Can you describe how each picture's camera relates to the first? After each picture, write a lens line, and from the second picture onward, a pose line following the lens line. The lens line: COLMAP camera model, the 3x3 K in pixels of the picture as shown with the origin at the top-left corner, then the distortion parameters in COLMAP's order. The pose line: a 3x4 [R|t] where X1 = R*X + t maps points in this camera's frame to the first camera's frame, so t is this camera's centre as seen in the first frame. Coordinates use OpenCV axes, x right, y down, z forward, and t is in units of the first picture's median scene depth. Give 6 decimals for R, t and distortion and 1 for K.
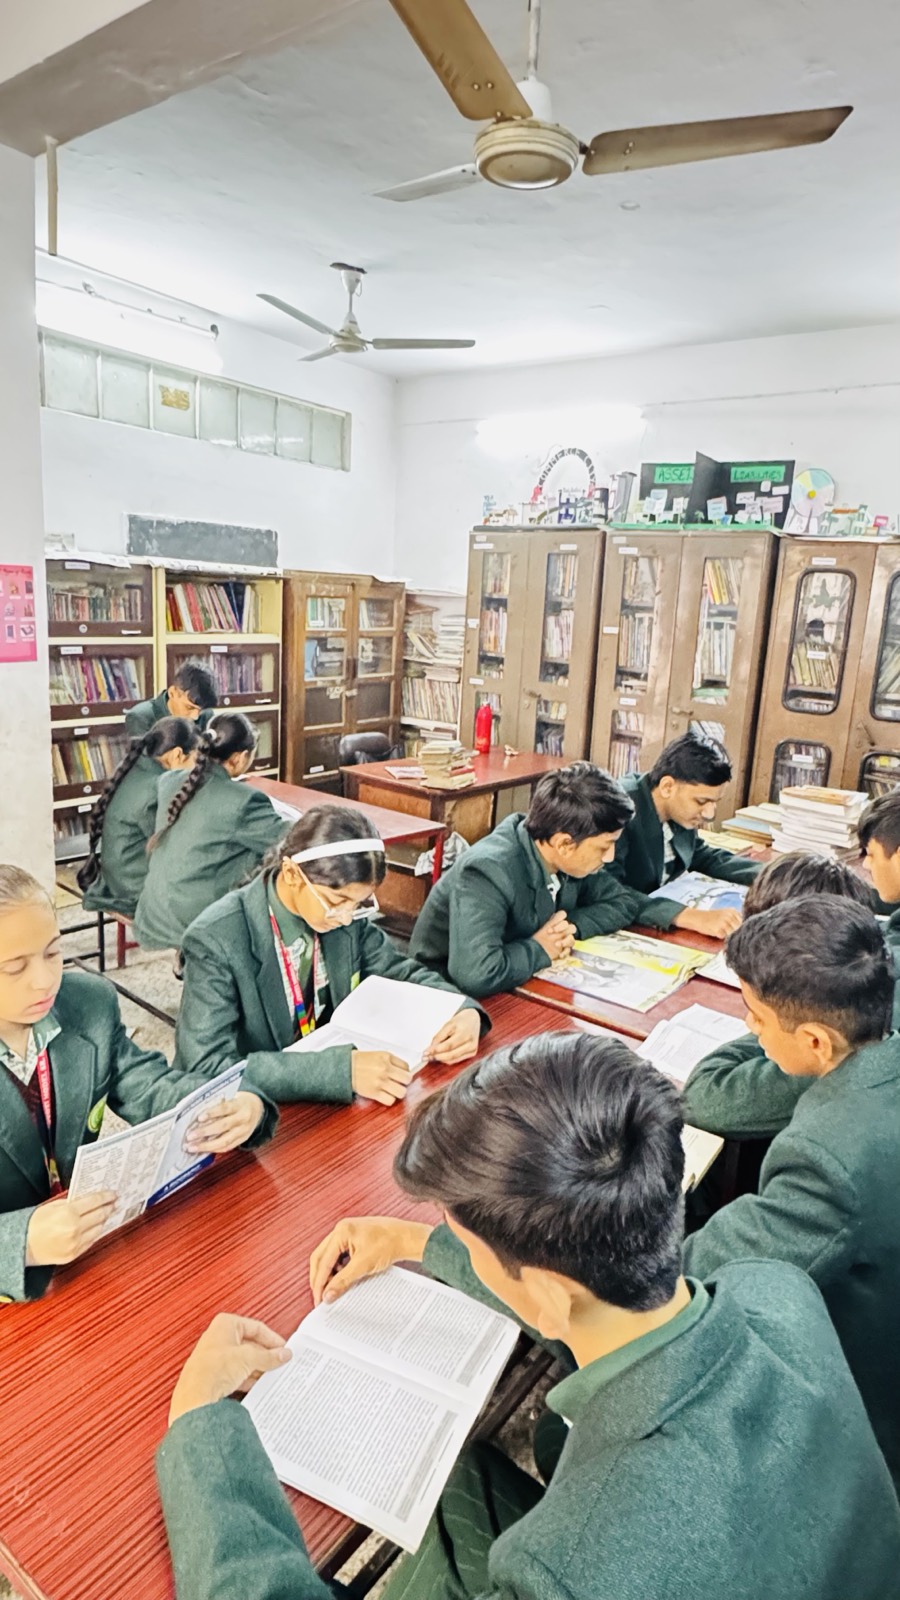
lens RADIAL K [[944.3, 0, 459.9], [0, 944.3, 797.7], [0, 0, 1]] dist [-0.005337, 0.003430]
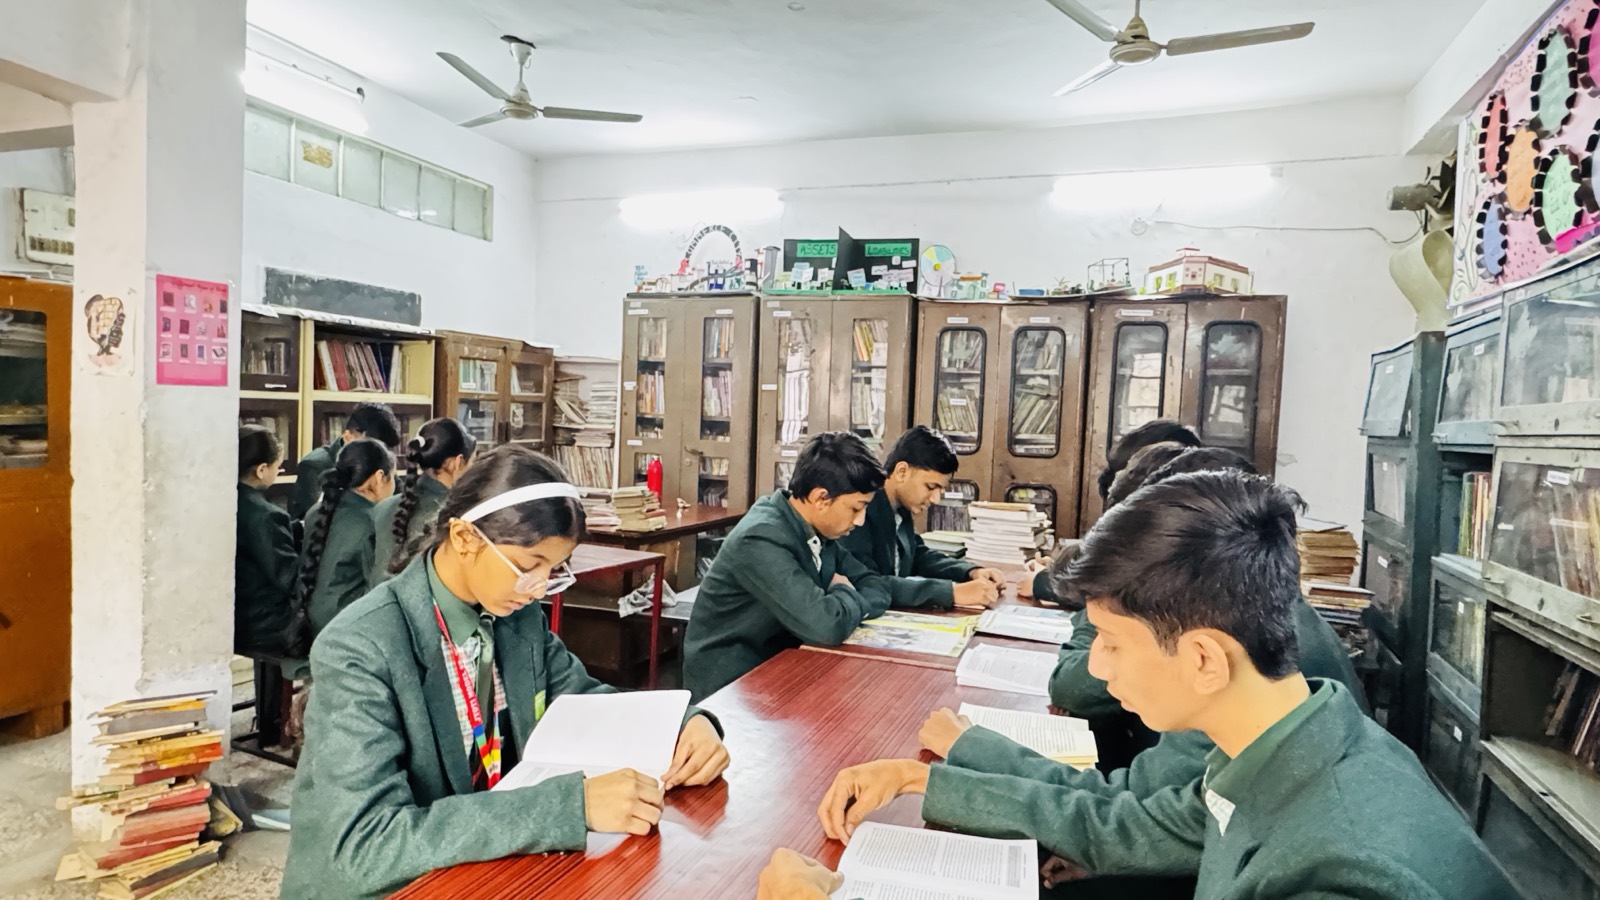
lens RADIAL K [[944.3, 0, 806.6], [0, 944.3, 455.9], [0, 0, 1]] dist [-0.005337, 0.003430]
pose [[0.958508, -0.027664, 0.283721, -0.104921], [0.071496, 0.986798, -0.145323, 0.056933], [-0.275955, 0.159578, 0.947831, -0.004057]]
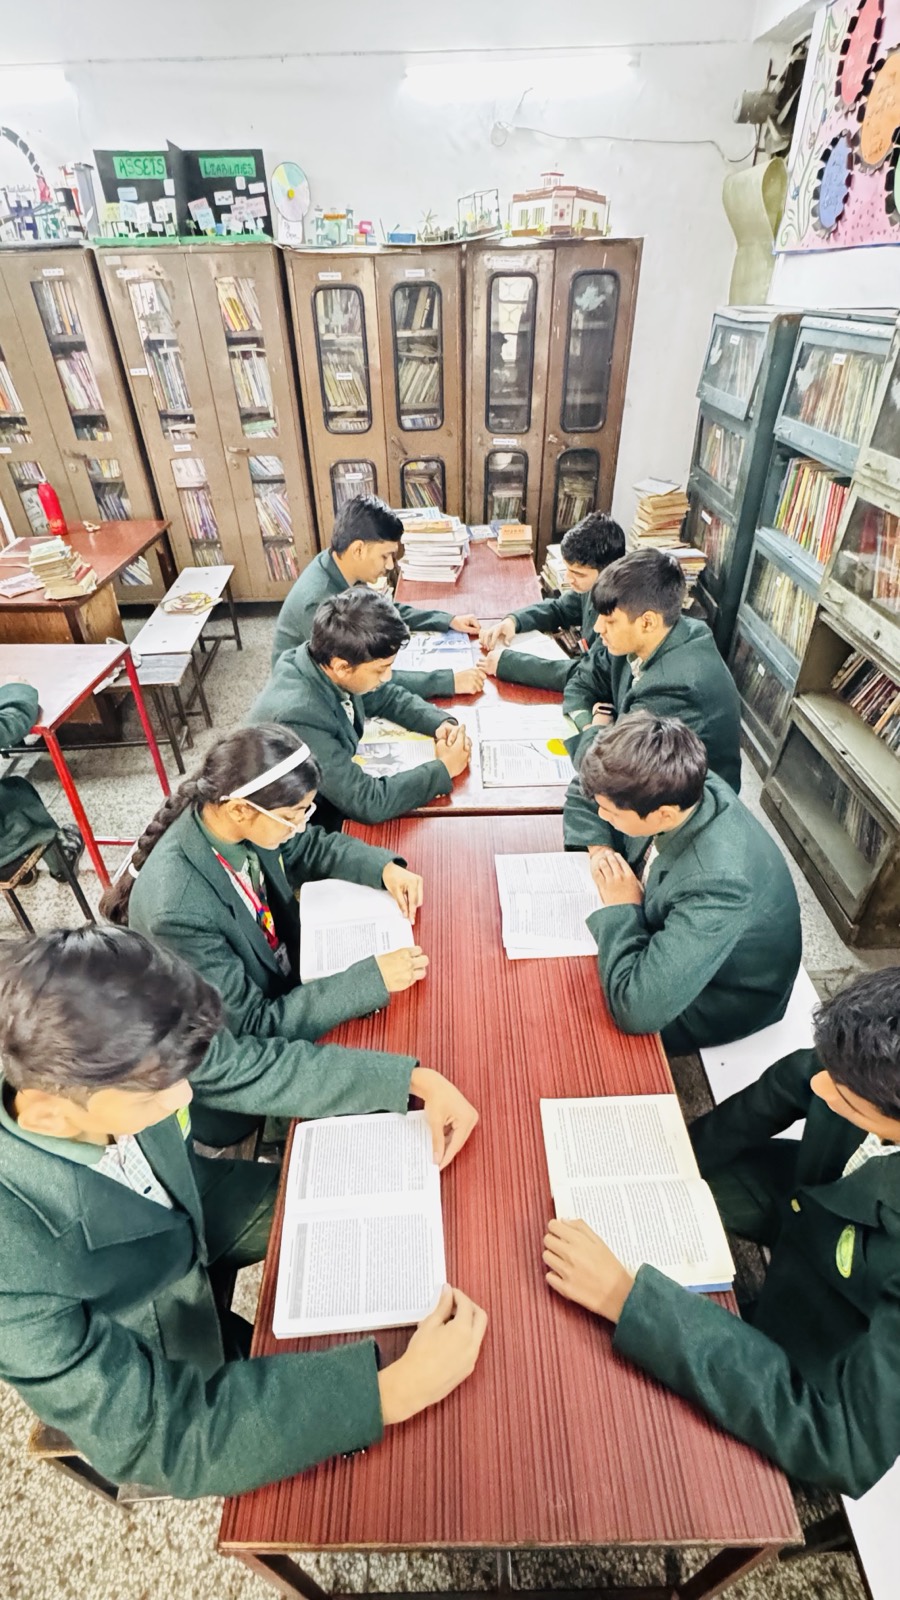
lens RADIAL K [[711.1, 0, 457.4], [0, 711.1, 803.2], [0, 0, 1]] dist [-0.004305, -0.000249]
pose [[0.782372, -0.423966, 0.456231, -0.110283], [0.184633, 0.857491, 0.480229, -0.087419], [-0.594815, -0.291483, 0.749155, 0.120489]]
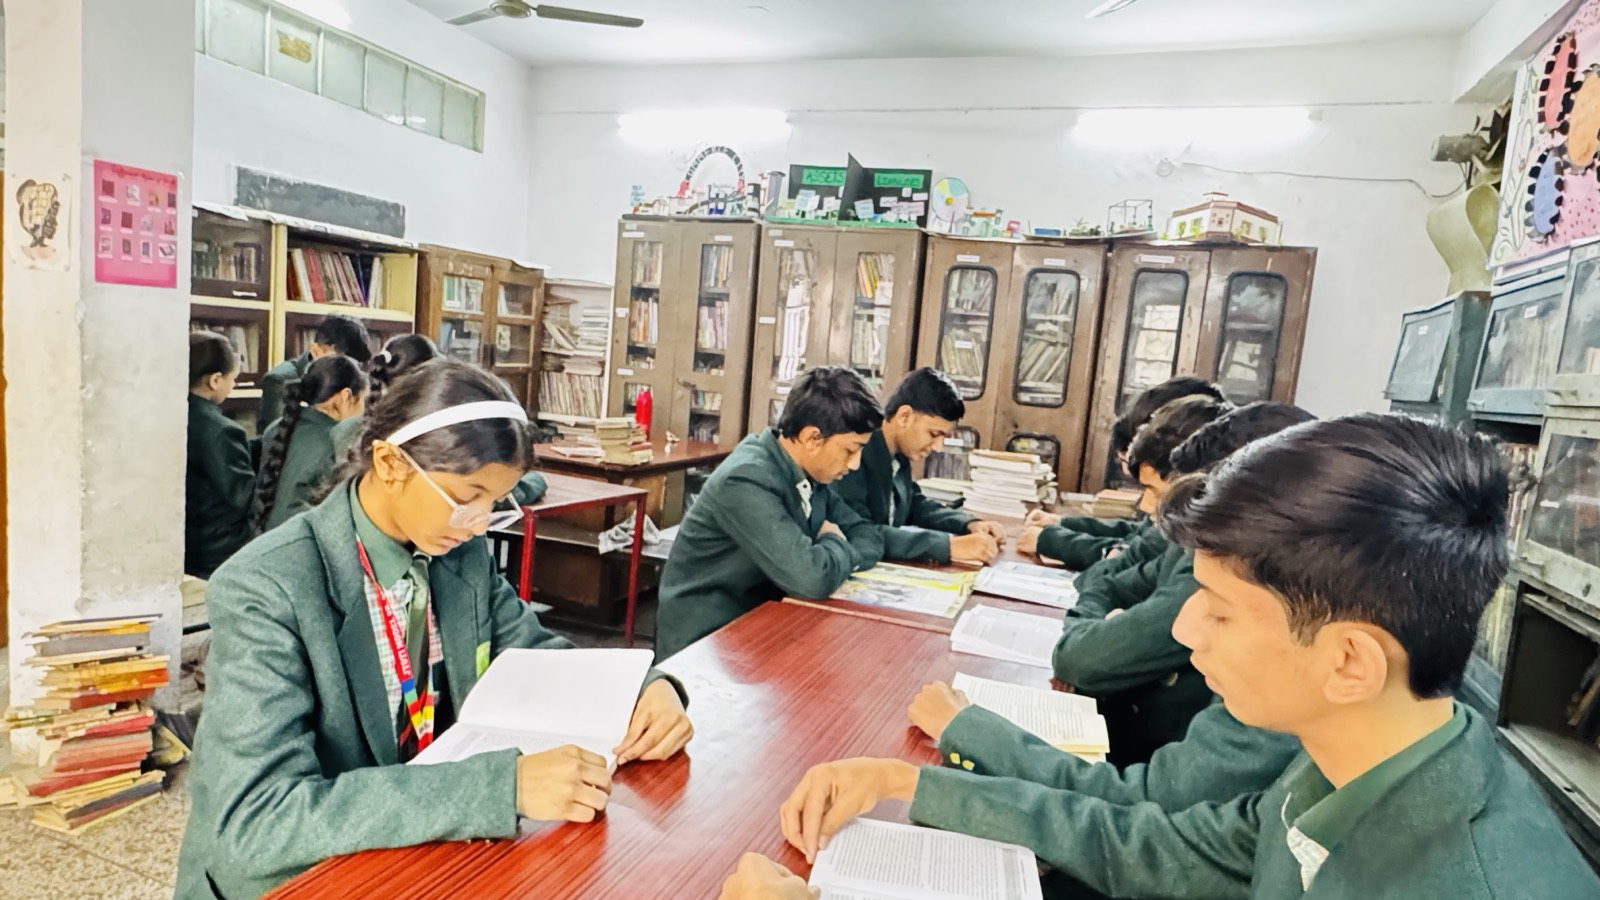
lens RADIAL K [[944.3, 0, 804.6], [0, 944.3, 459.4], [0, 0, 1]] dist [-0.005337, 0.003430]
pose [[0.958864, -0.002721, 0.283852, -0.091765], [0.025894, 0.996623, -0.077918, 0.052726], [-0.282682, 0.082063, 0.955697, 0.031963]]
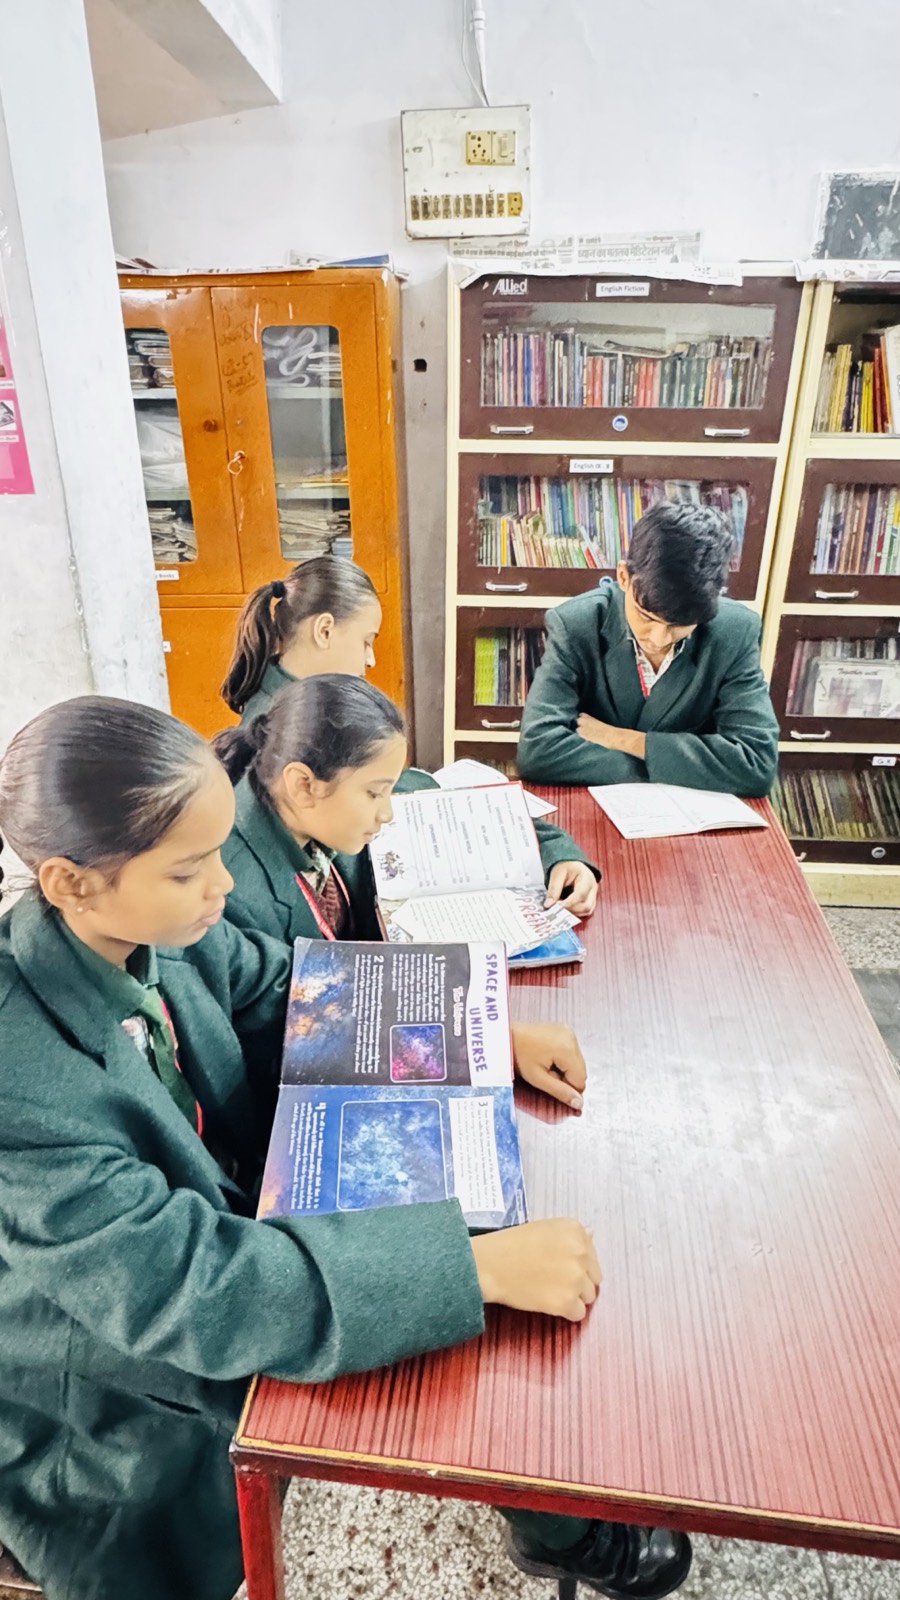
lens RADIAL K [[944.3, 0, 449.6], [0, 944.3, 798.3], [0, 0, 1]] dist [-0.005337, 0.003430]
pose [[0.544674, 0.308640, -0.779789, 0.015051], [-0.158681, 0.950949, 0.265549, -0.092604], [0.823499, -0.020900, 0.566933, 0.546031]]
